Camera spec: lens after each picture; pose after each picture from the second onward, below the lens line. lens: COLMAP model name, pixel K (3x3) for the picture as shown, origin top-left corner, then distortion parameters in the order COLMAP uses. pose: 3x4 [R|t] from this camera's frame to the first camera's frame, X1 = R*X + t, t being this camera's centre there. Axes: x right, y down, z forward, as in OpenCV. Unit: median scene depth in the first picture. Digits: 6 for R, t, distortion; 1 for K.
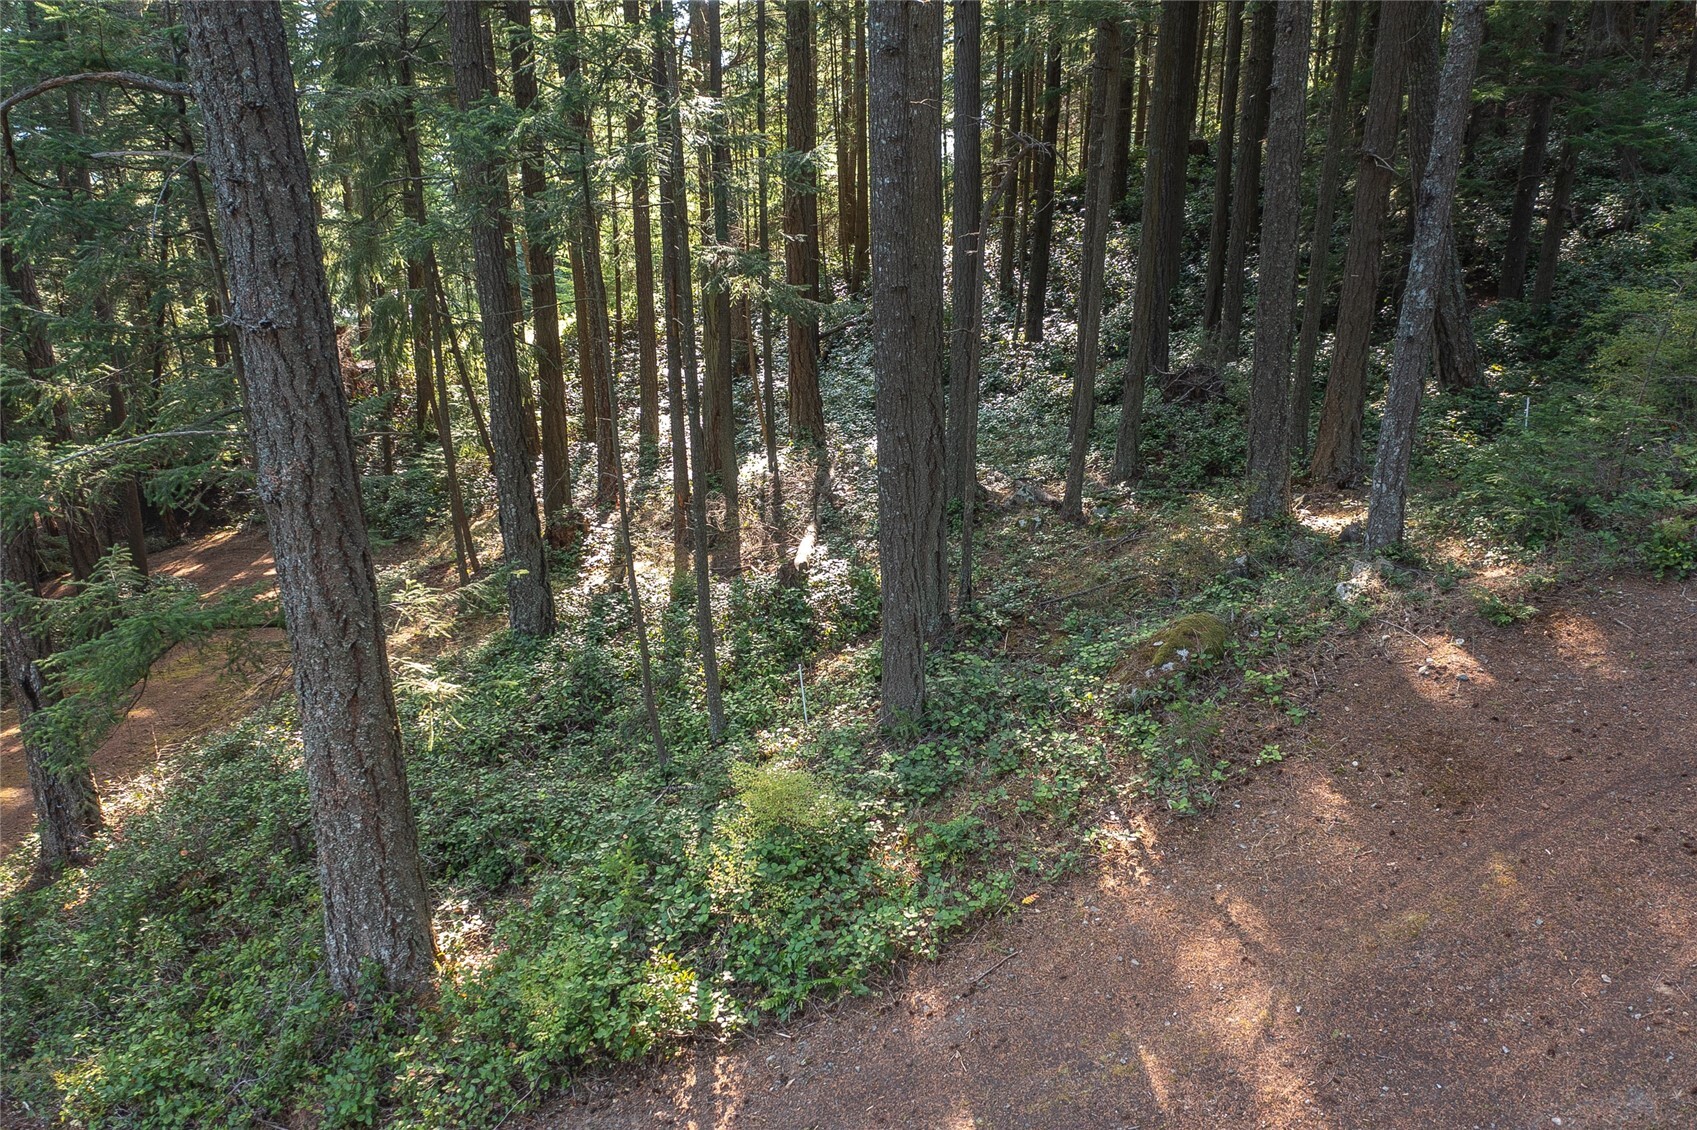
lens RADIAL K [[1375.5, 0, 849.2], [0, 1375.5, 565.3], [0, 0, 1]] dist [-0.002459, -0.003540]
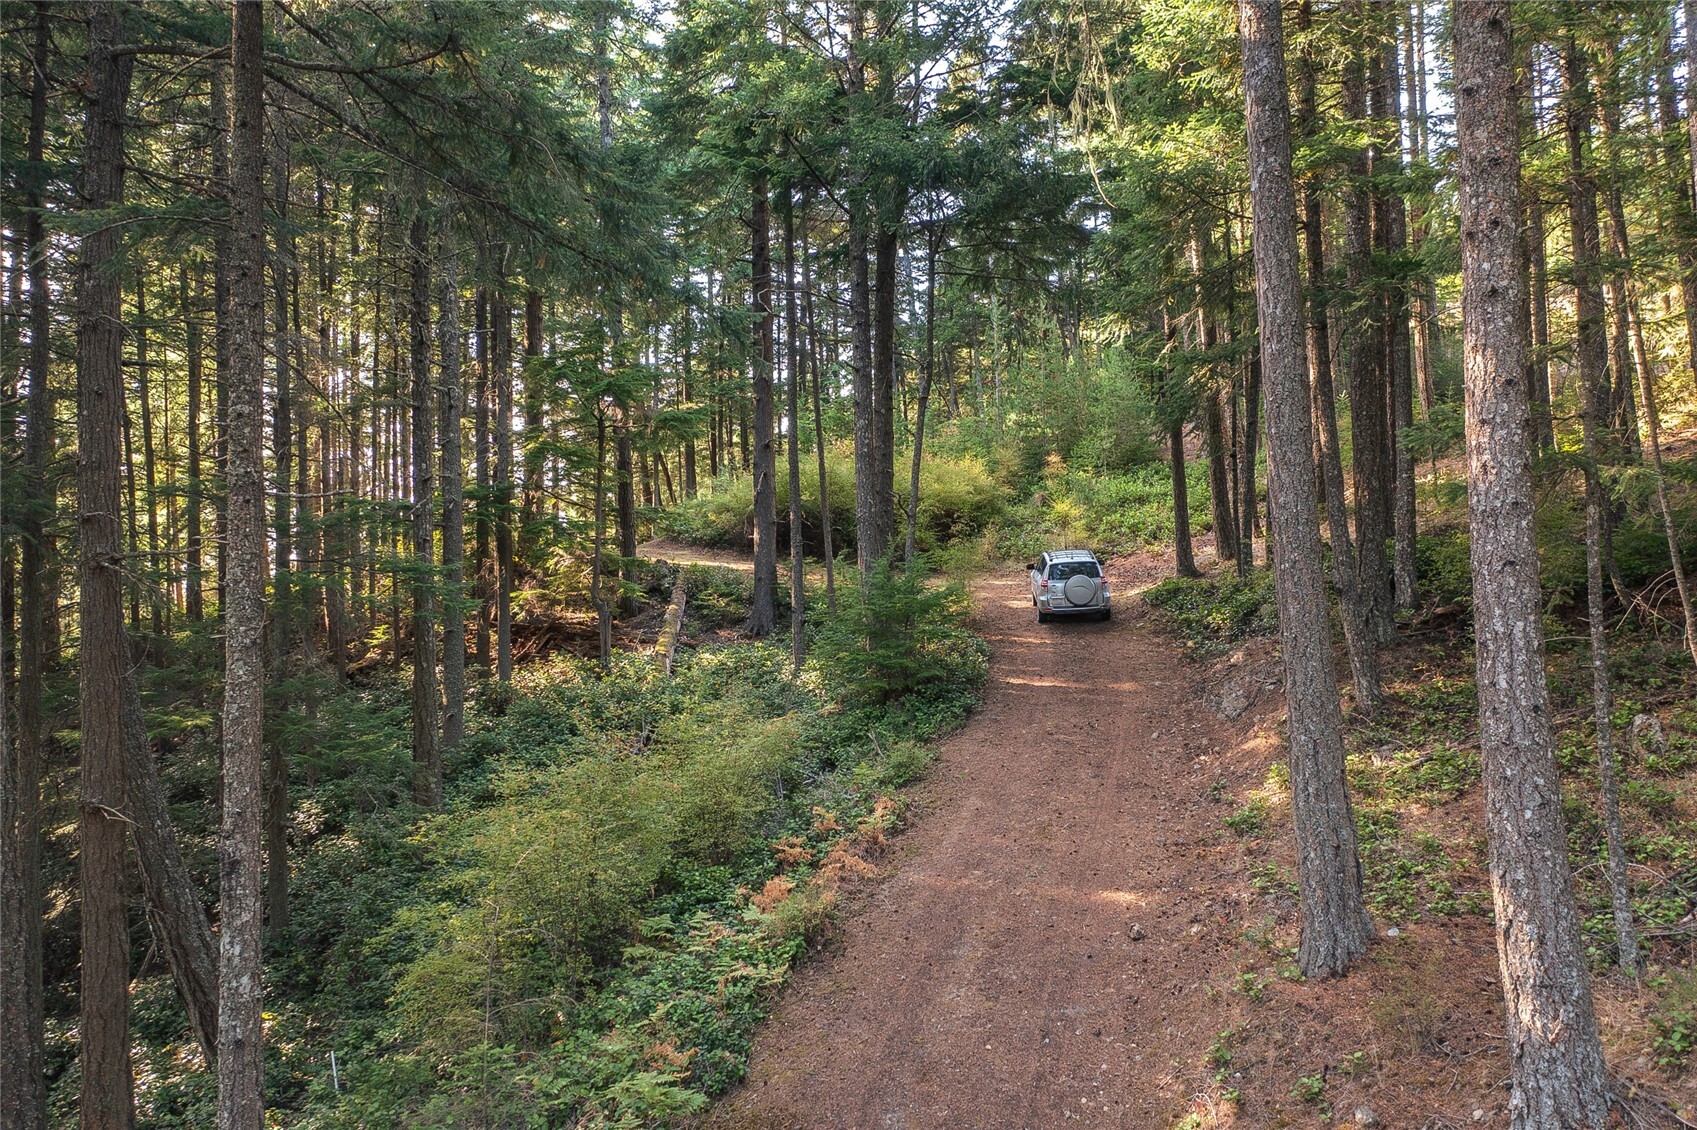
lens RADIAL K [[1375.5, 0, 848.2], [0, 1375.5, 564.3], [0, 0, 1]] dist [-0.002459, -0.003540]
pose [[0.610386, 0.010879, 0.792030, 0.005076], [0.319515, 0.911567, -0.258758, -0.076455], [-0.724803, 0.411007, 0.552931, 0.167759]]
